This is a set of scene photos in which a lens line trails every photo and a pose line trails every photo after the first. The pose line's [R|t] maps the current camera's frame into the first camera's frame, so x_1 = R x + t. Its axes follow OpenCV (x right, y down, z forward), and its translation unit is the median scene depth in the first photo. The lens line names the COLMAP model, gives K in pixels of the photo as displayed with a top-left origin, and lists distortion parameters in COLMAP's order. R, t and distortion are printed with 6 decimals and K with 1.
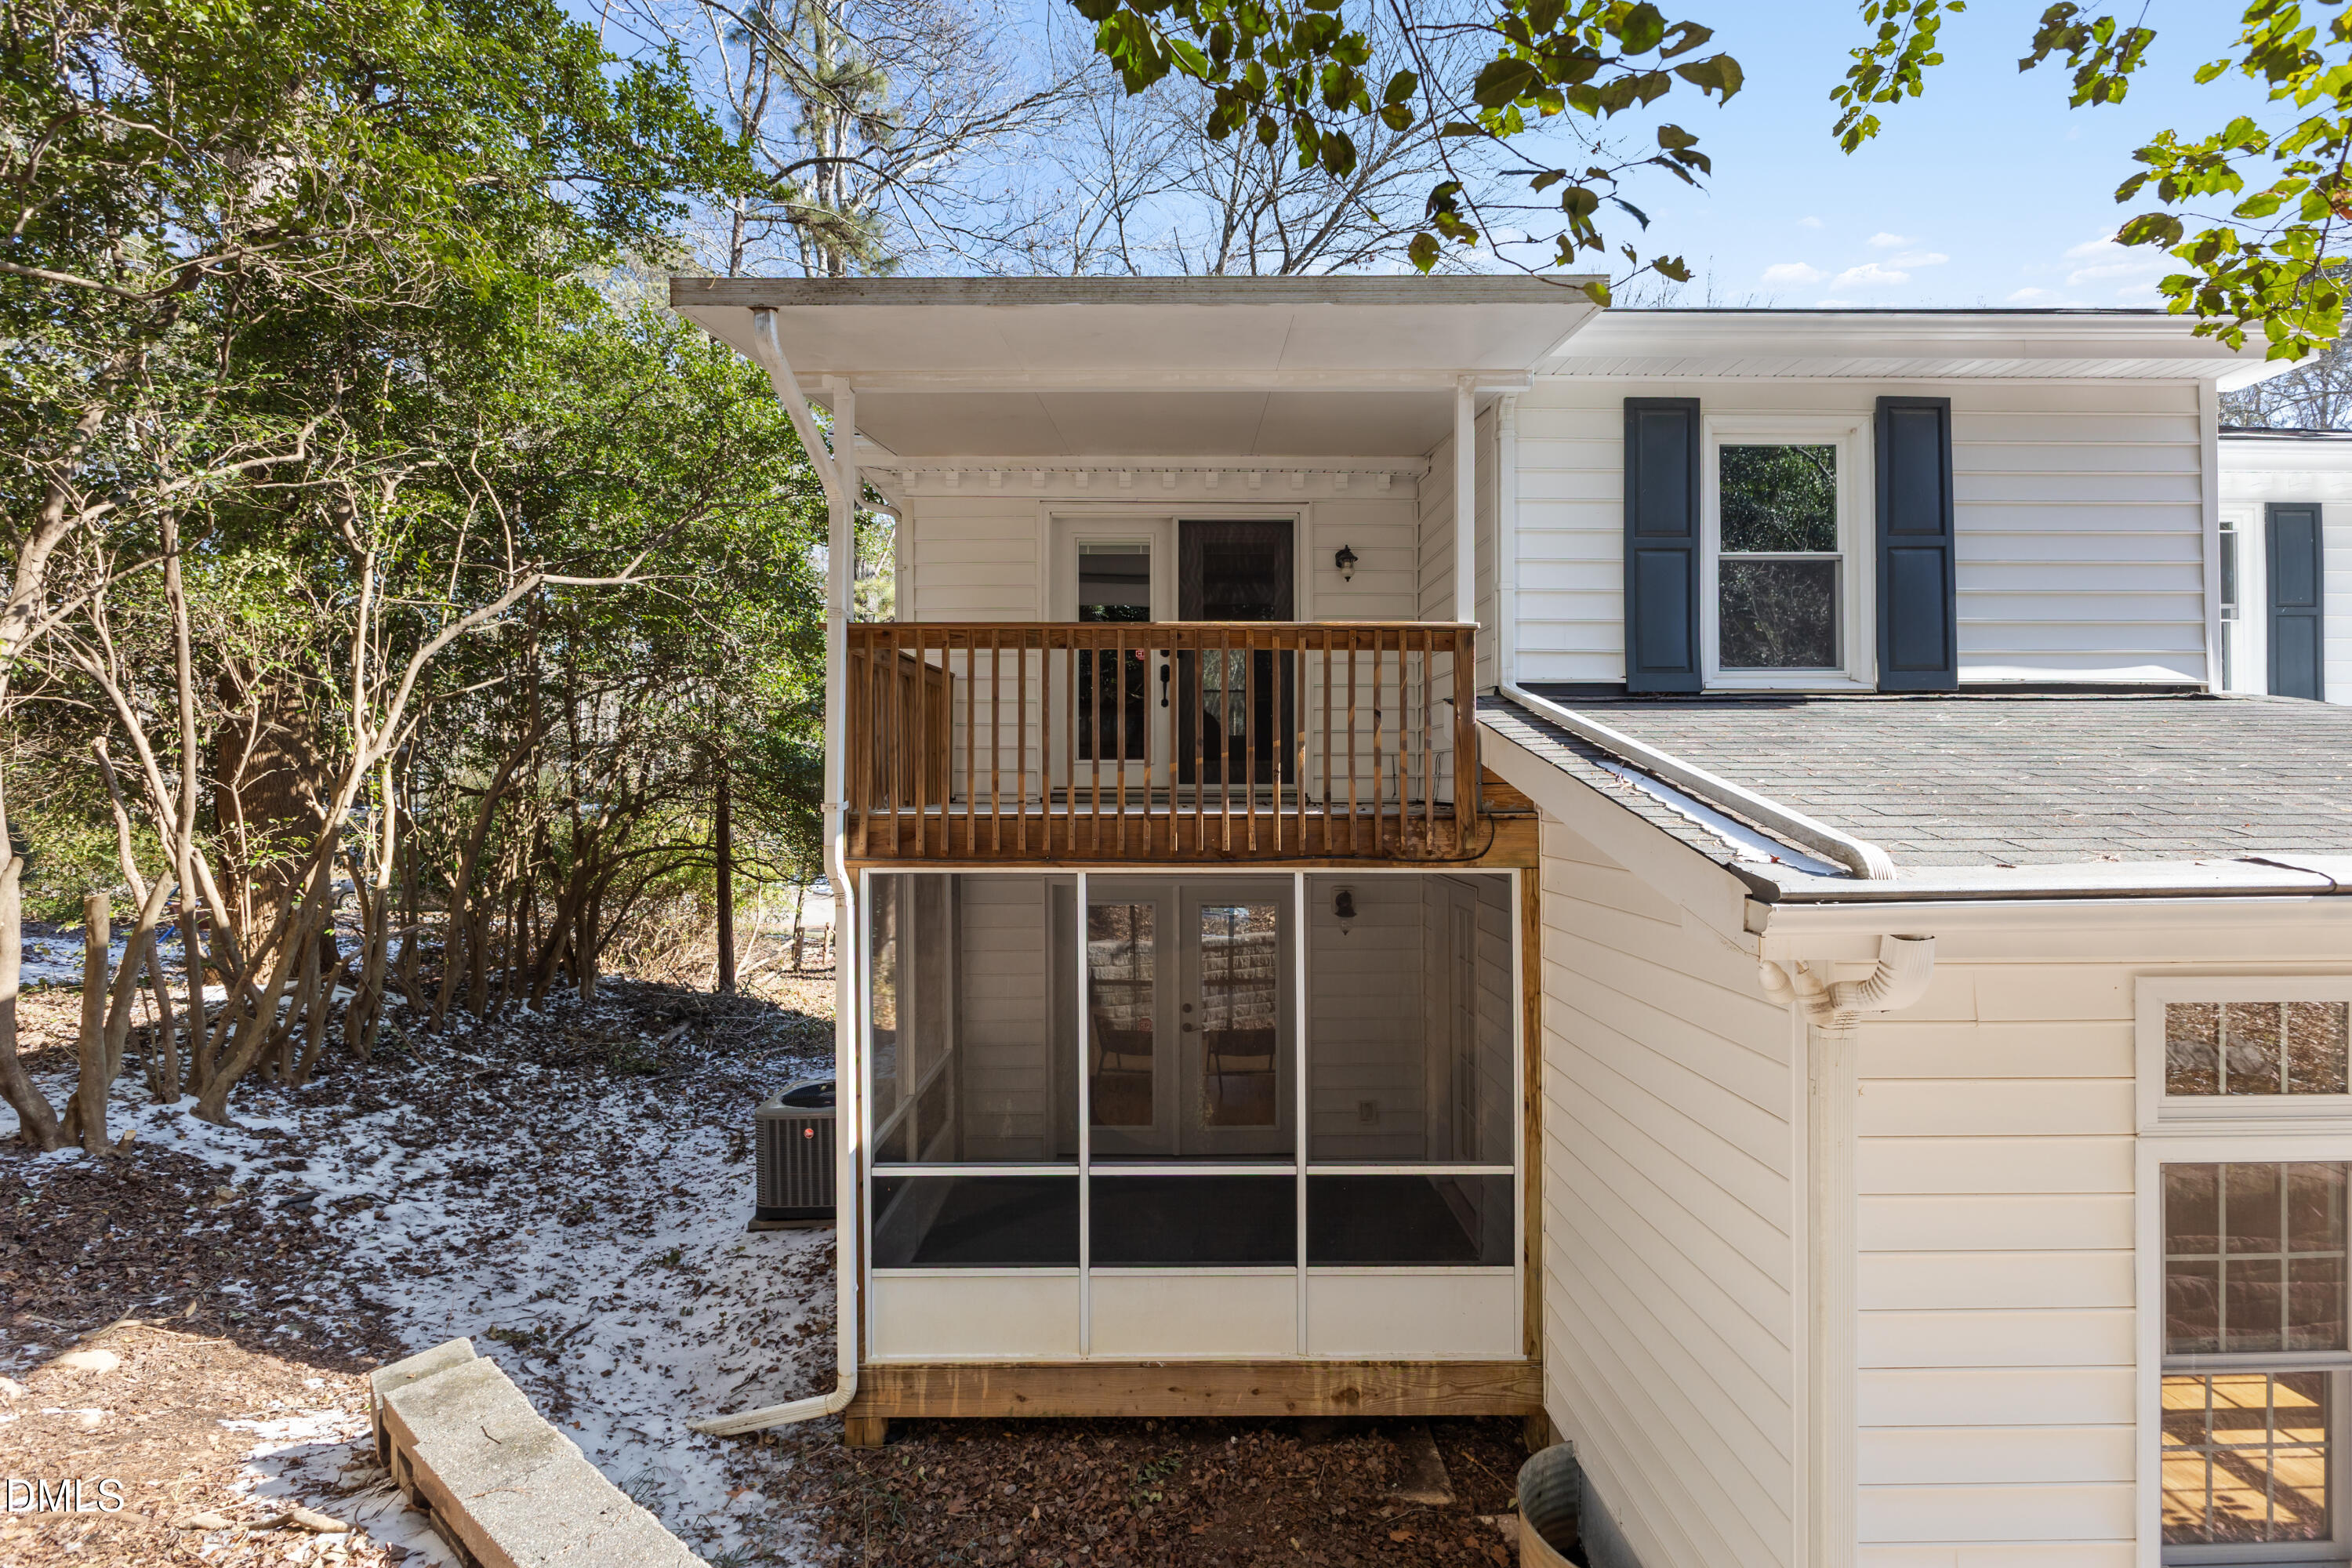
lens RADIAL K [[1059.0, 0, 1181.7], [0, 1059.0, 776.4], [0, 0, 1]] dist [-0.003931, 0.000039]
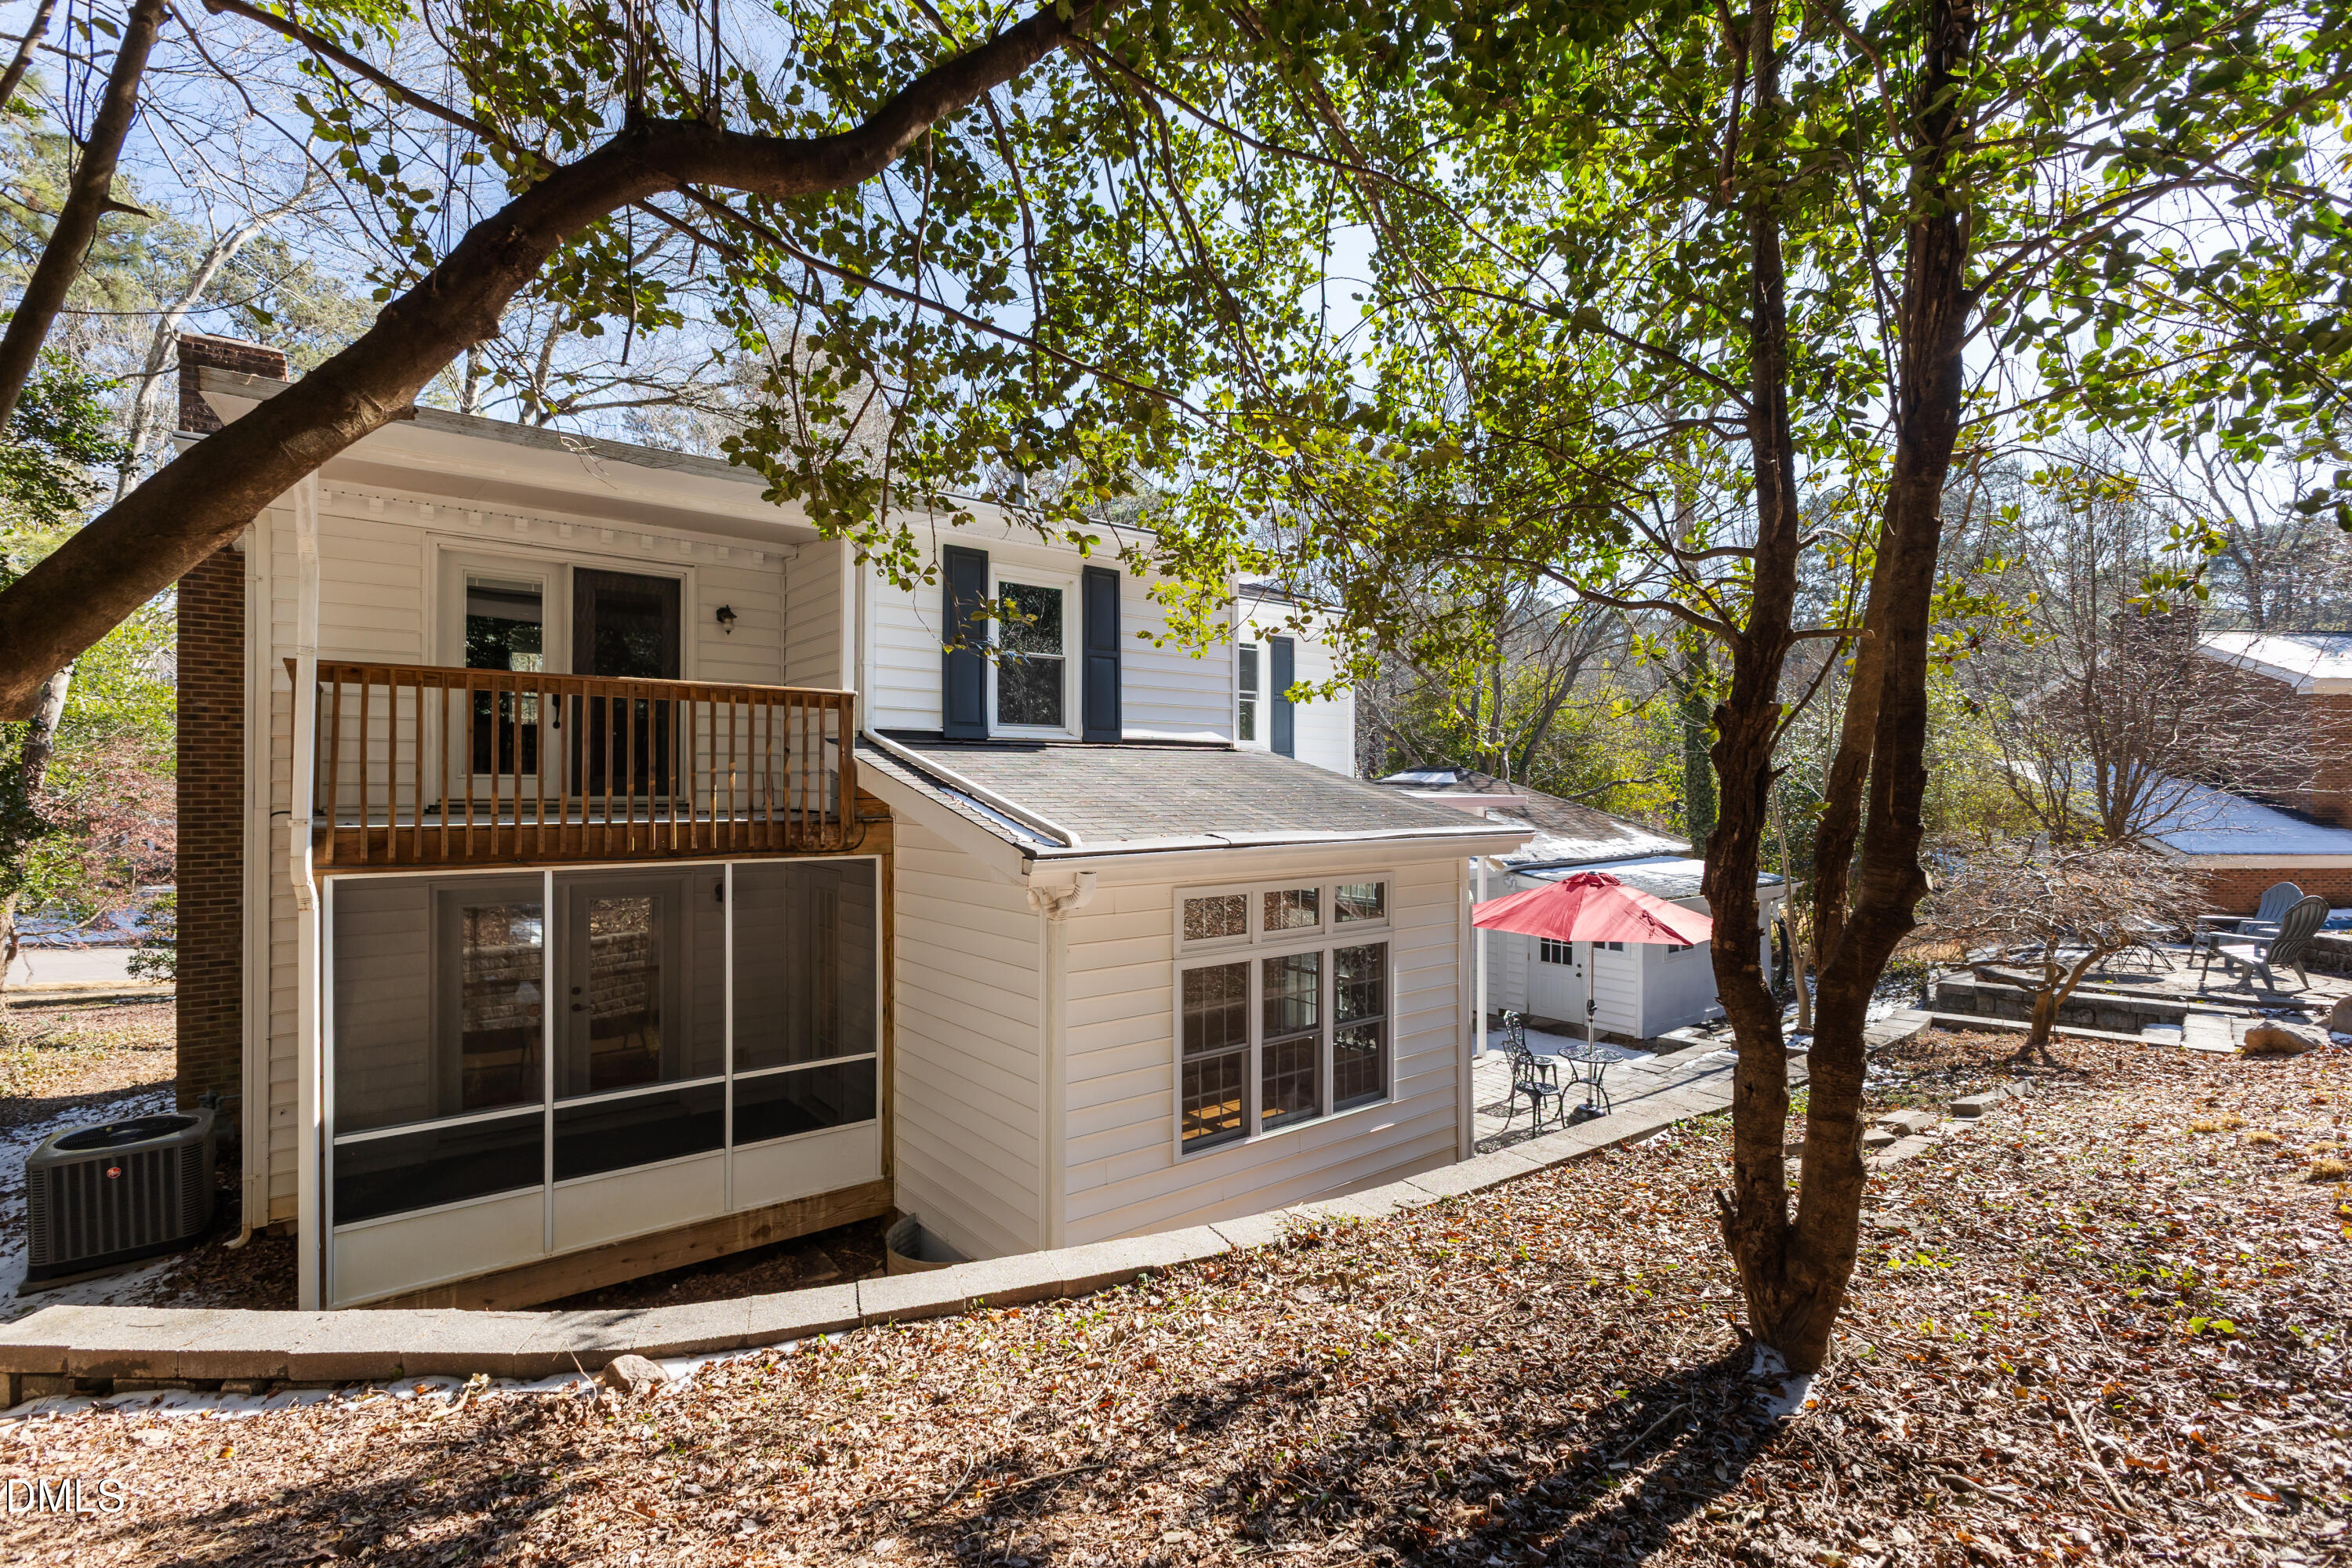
lens RADIAL K [[1029.3, 0, 1165.5], [0, 1029.3, 785.4], [0, 0, 1]] dist [-0.024820, 0.000267]
pose [[0.793530, 0.003669, 0.608520, -0.249438], [-0.007916, 0.999959, 0.004294, -0.021663], [-0.608480, -0.008225, 0.793527, -0.408484]]
